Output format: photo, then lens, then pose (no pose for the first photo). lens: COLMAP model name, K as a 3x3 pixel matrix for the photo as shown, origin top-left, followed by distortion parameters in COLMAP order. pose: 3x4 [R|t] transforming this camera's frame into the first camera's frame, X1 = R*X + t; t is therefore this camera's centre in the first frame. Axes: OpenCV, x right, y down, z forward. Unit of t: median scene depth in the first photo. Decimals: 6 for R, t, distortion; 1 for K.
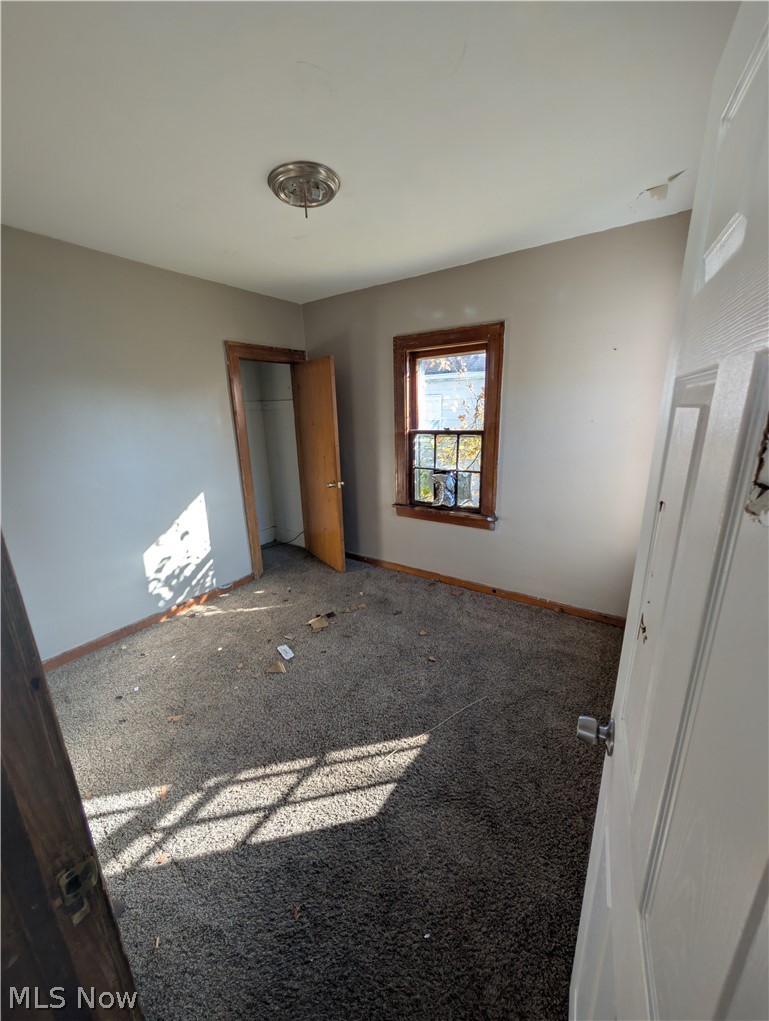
lens RADIAL K [[387.6, 0, 378.8], [0, 387.6, 513.0], [0, 0, 1]] dist [-0.000651, 0.000031]
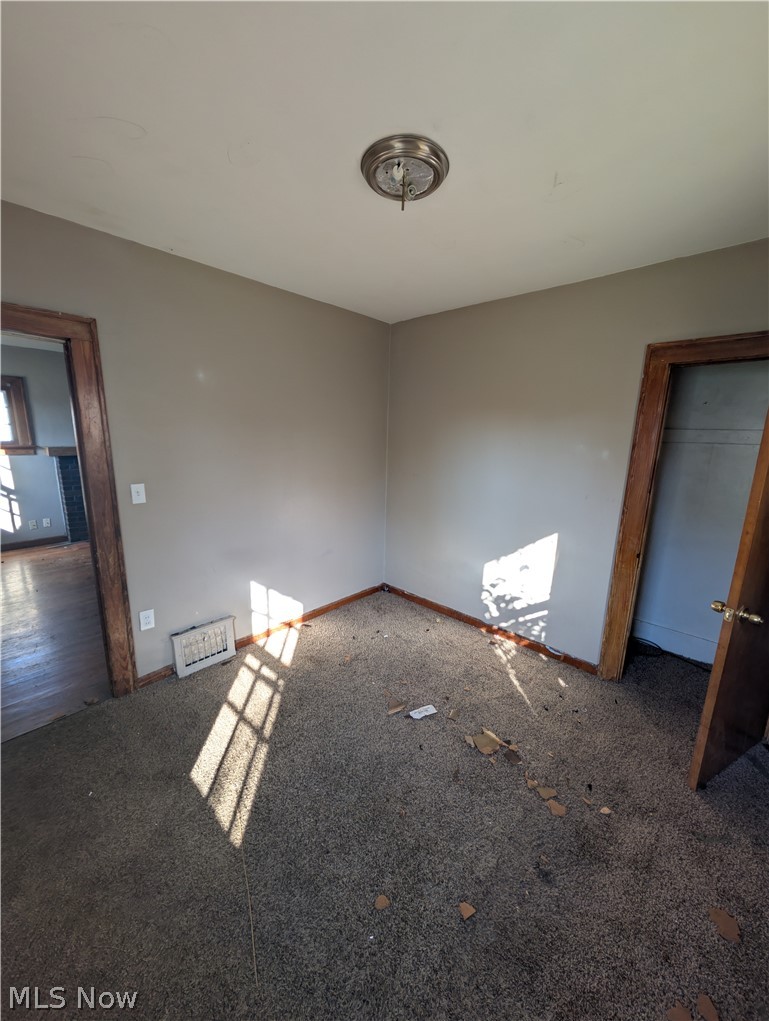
lens RADIAL K [[387.6, 0, 378.8], [0, 387.6, 513.0], [0, 0, 1]] dist [-0.000651, 0.000031]
pose [[-0.157792, 0.228277, -0.960724, 0.437016], [-0.273555, 0.924730, 0.264654, -0.222751], [0.948825, 0.304572, -0.083469, 0.714527]]
